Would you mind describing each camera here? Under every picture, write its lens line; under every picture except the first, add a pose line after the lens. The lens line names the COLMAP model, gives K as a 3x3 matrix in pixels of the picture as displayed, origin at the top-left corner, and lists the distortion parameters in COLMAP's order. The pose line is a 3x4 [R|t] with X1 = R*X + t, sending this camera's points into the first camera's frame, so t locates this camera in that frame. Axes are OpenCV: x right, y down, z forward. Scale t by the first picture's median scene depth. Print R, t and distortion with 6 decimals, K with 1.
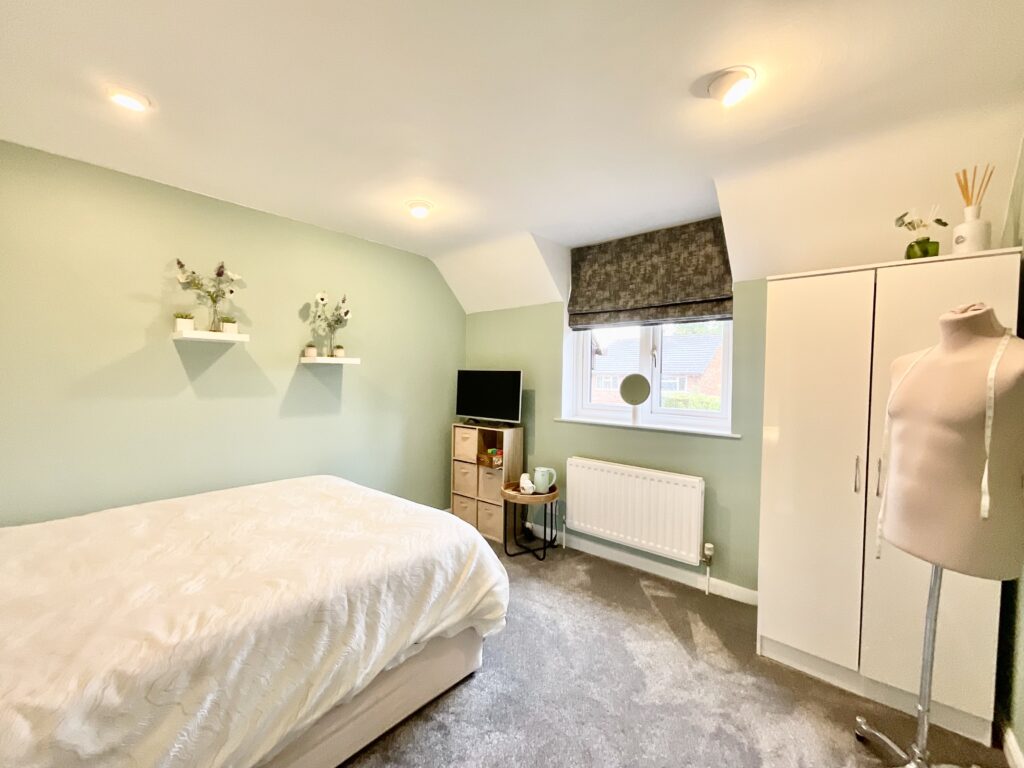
lens RADIAL K [[416.7, 0, 515.1], [0, 416.7, 381.4], [0, 0, 1]] dist [-0.000072, -0.000012]
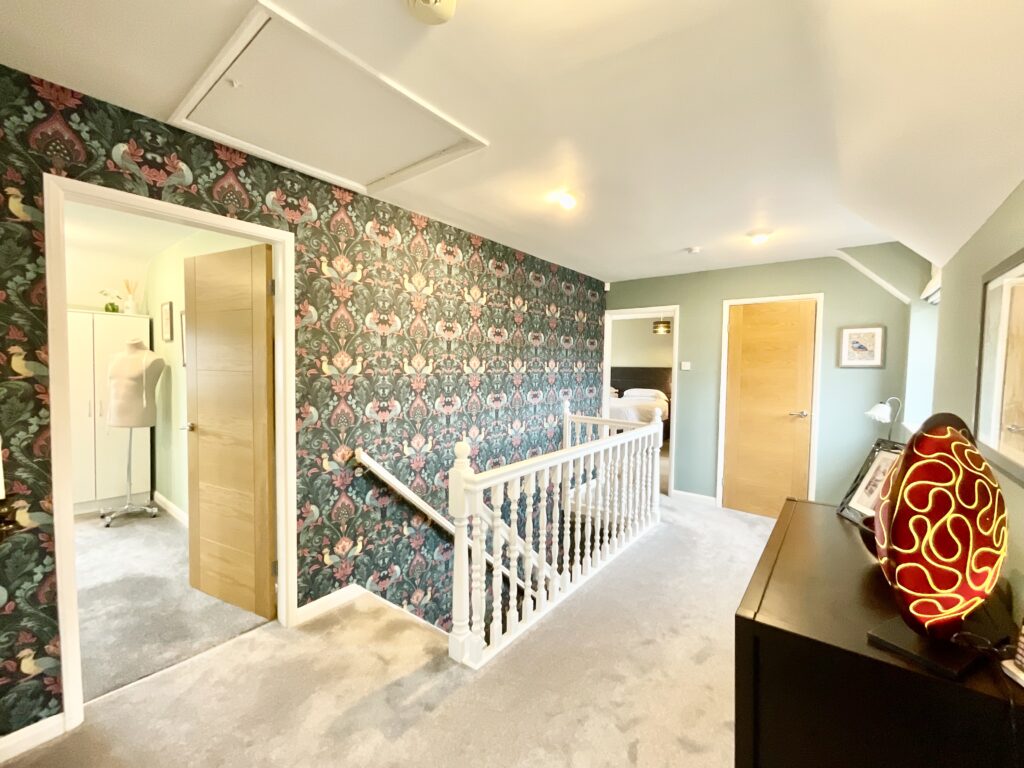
lens RADIAL K [[416.7, 0, 515.2], [0, 416.7, 382.4], [0, 0, 1]] dist [-0.000072, -0.000012]
pose [[-0.035338, -0.039412, 0.998598, -1.836668], [0.016289, 0.999067, 0.040007, 0.048157], [-0.999243, 0.017680, -0.034663, -1.475860]]
